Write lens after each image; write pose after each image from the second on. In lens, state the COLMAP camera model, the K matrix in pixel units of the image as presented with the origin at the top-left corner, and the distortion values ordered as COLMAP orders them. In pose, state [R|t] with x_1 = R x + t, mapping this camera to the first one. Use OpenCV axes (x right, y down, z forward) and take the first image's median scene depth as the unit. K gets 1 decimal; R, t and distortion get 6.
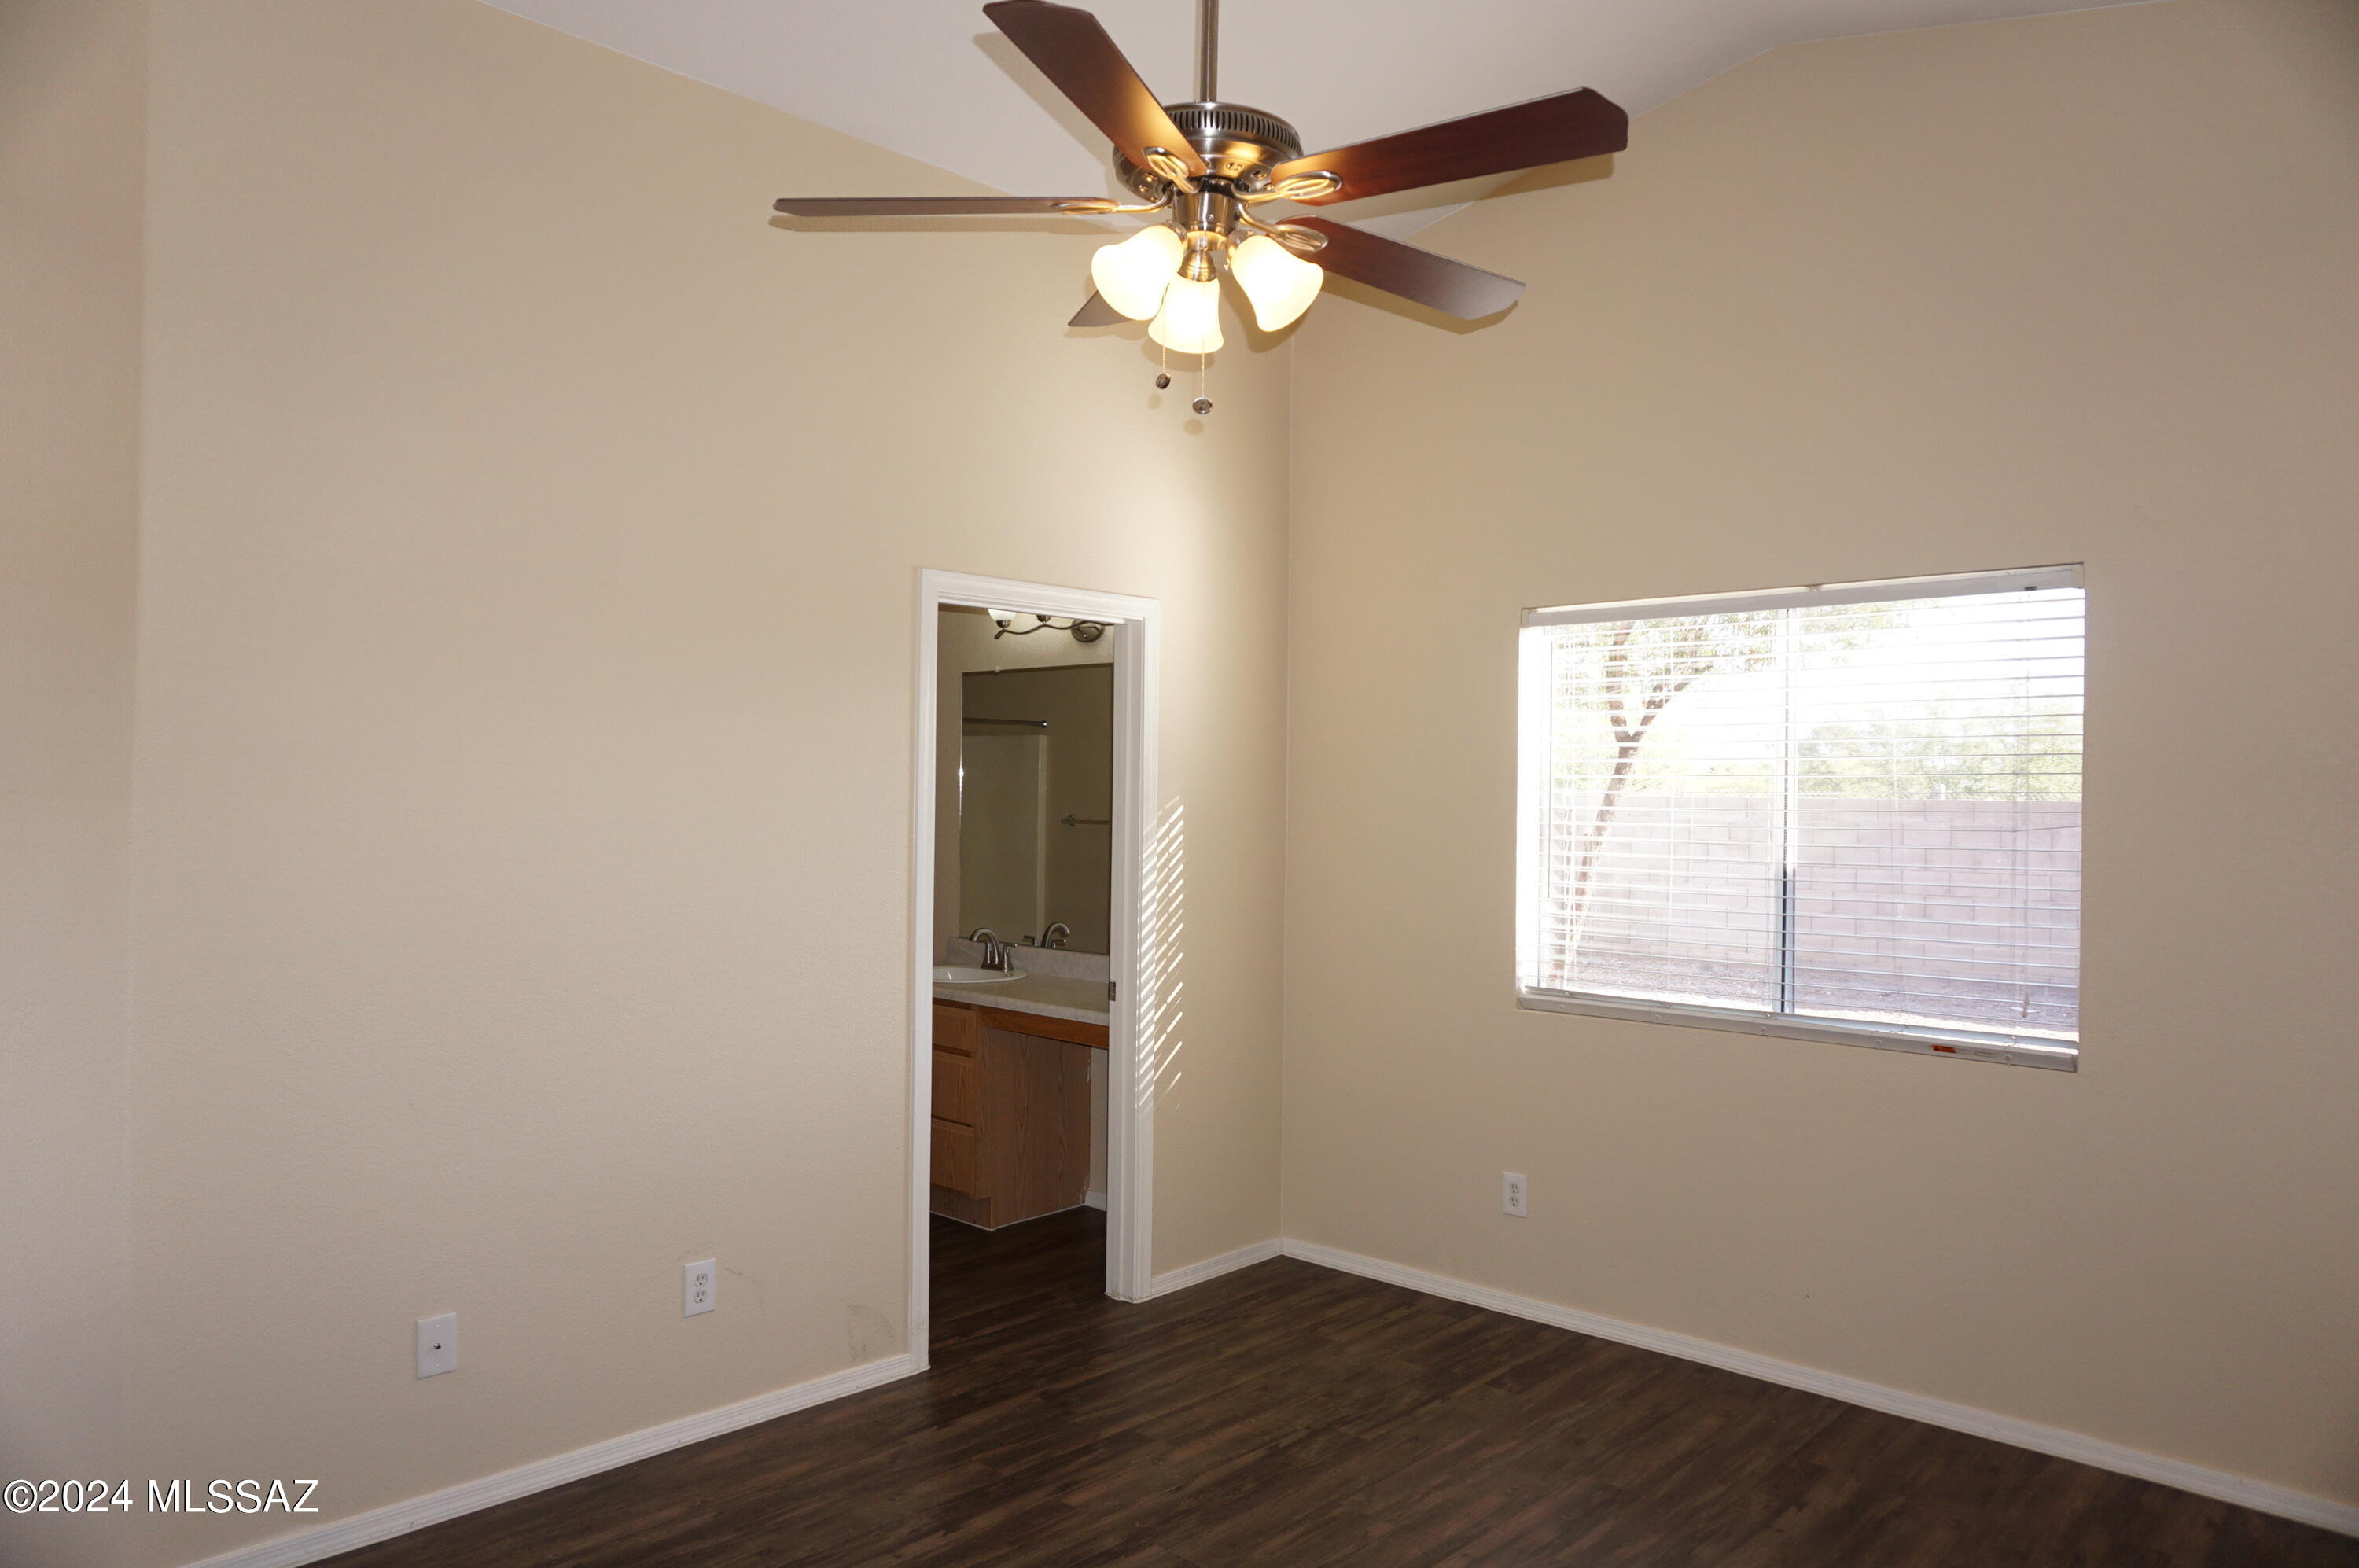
lens RADIAL K [[1600.1, 0, 1175.7], [0, 1600.1, 786.2], [0, 0, 1]] dist [-0.037101, 0.009932]
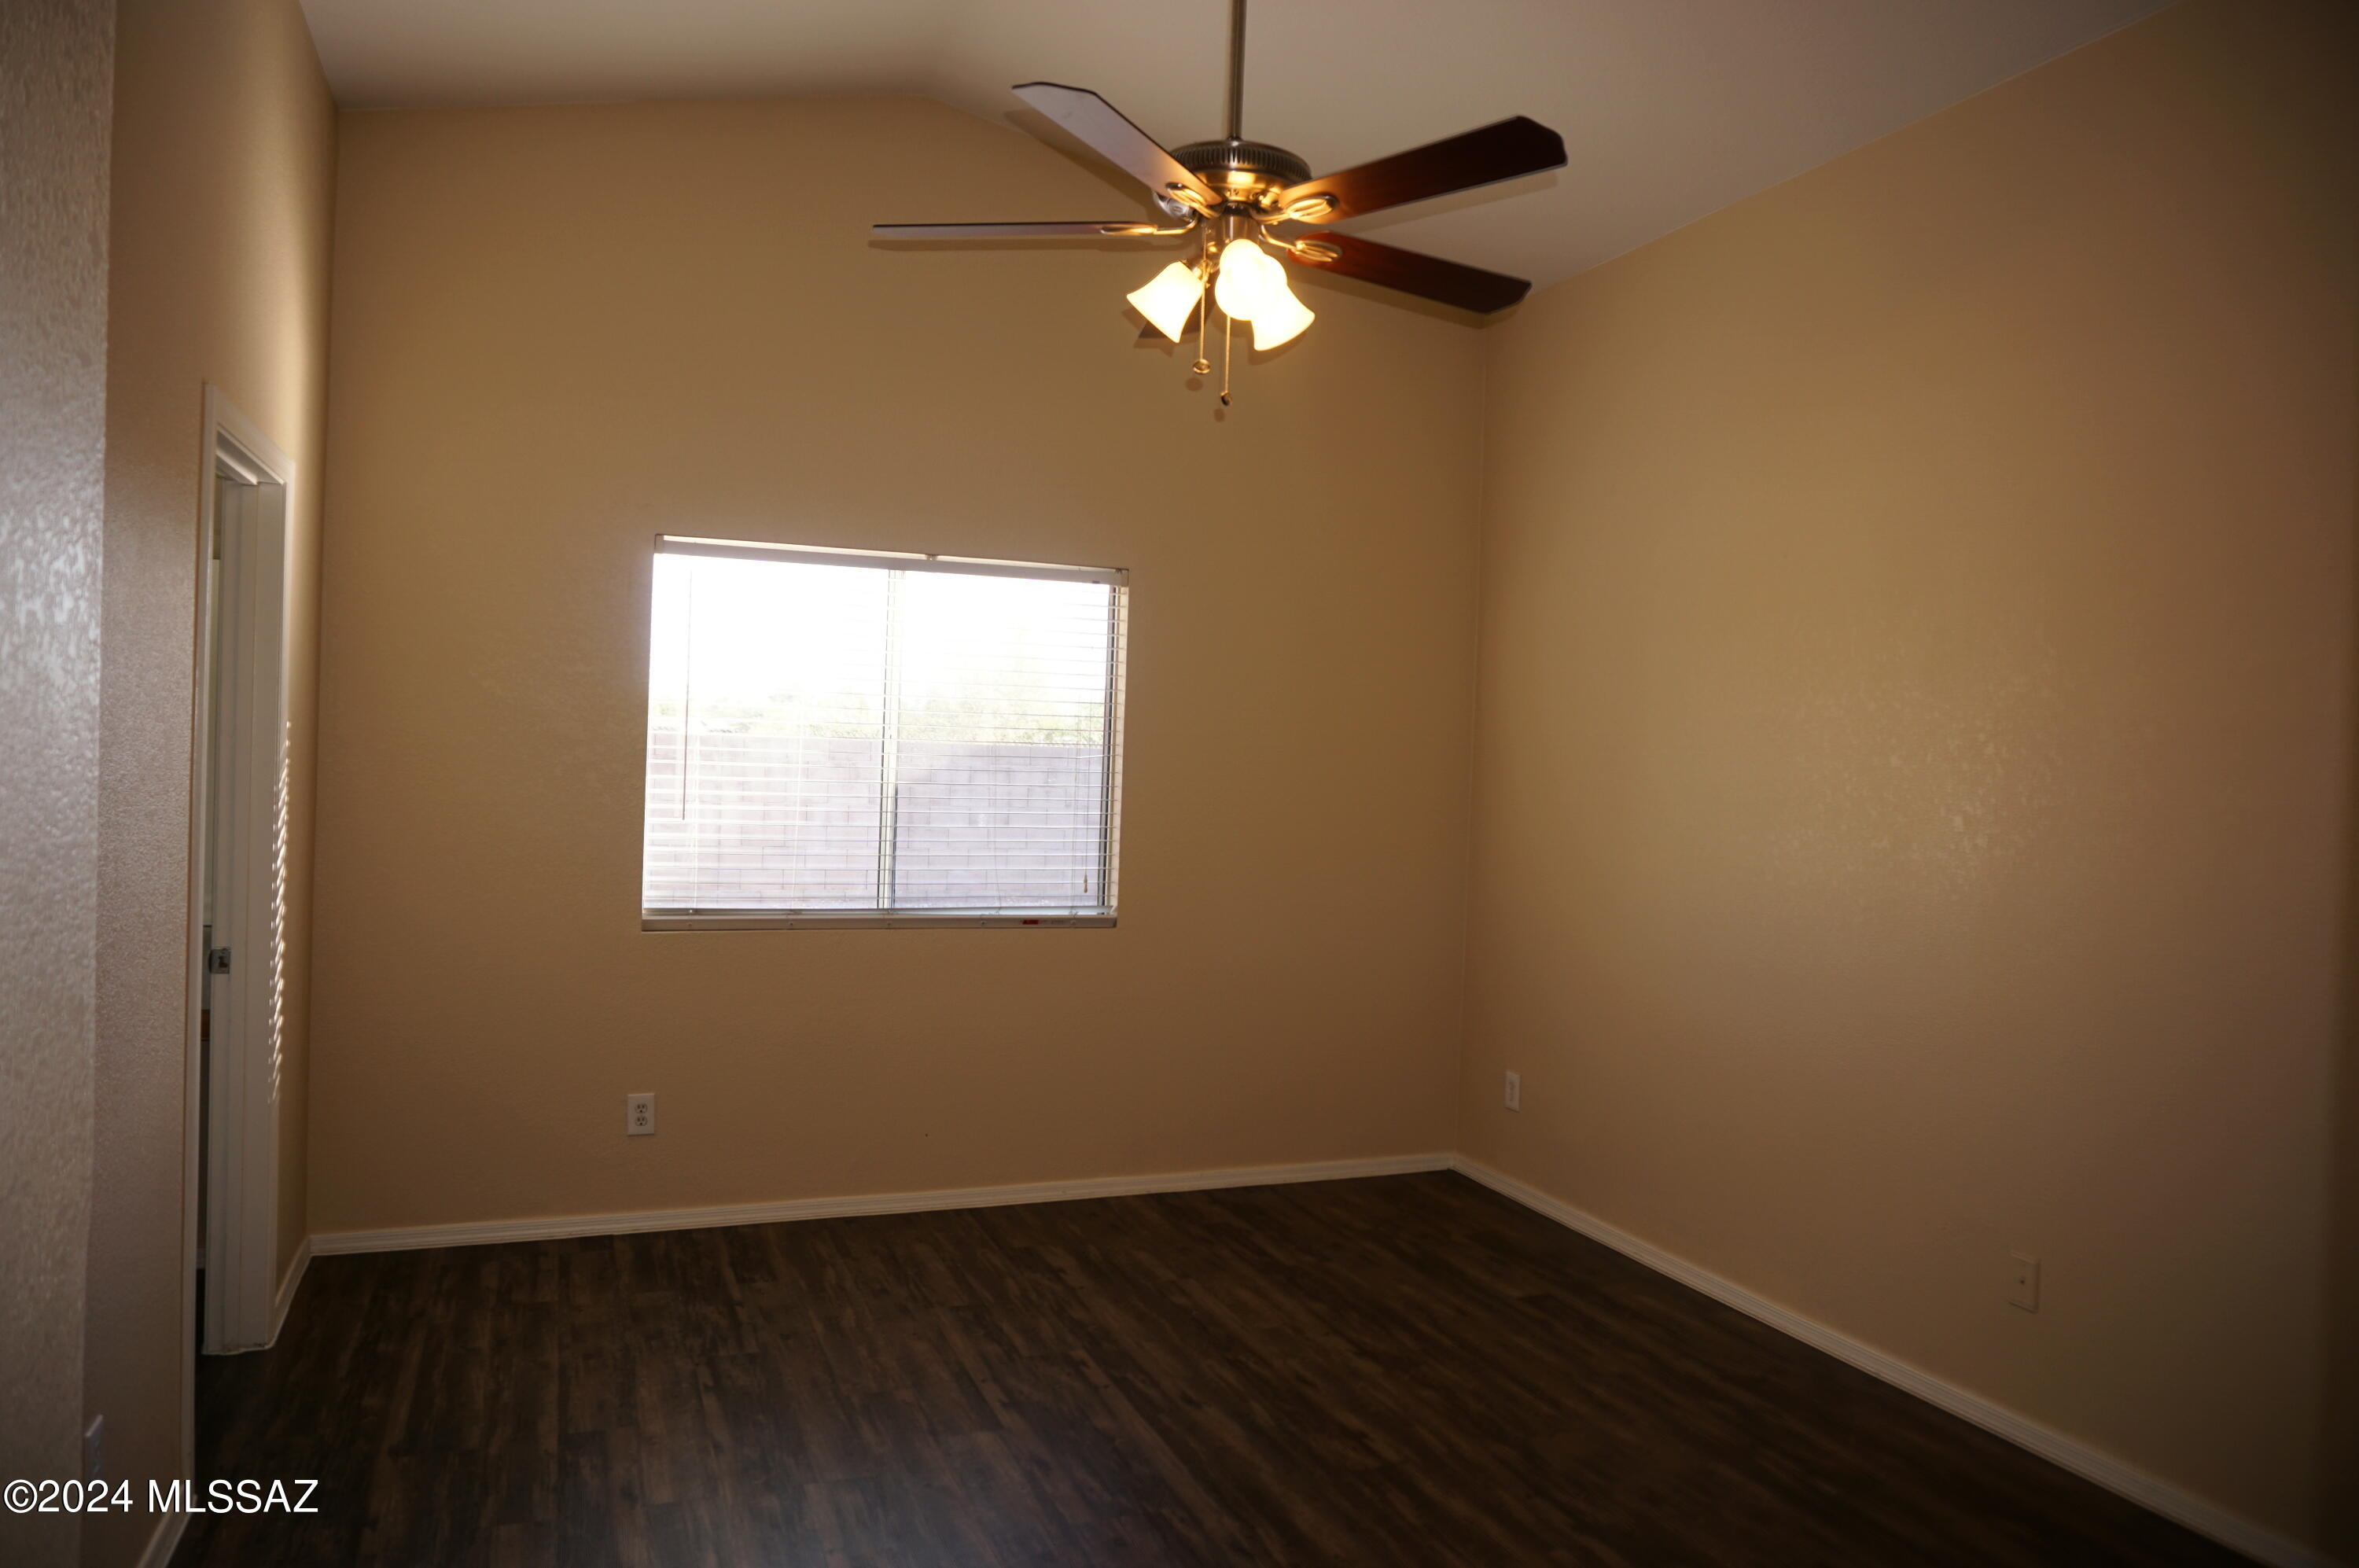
lens RADIAL K [[1600.1, 0, 1188.2], [0, 1600.1, 791.8], [0, 0, 1]] dist [-0.037101, 0.009932]
pose [[0.405163, -0.018086, 0.914065, -0.635515], [-0.033003, 0.998863, 0.034392, 0.006228], [-0.913648, -0.044101, 0.404106, 0.318868]]
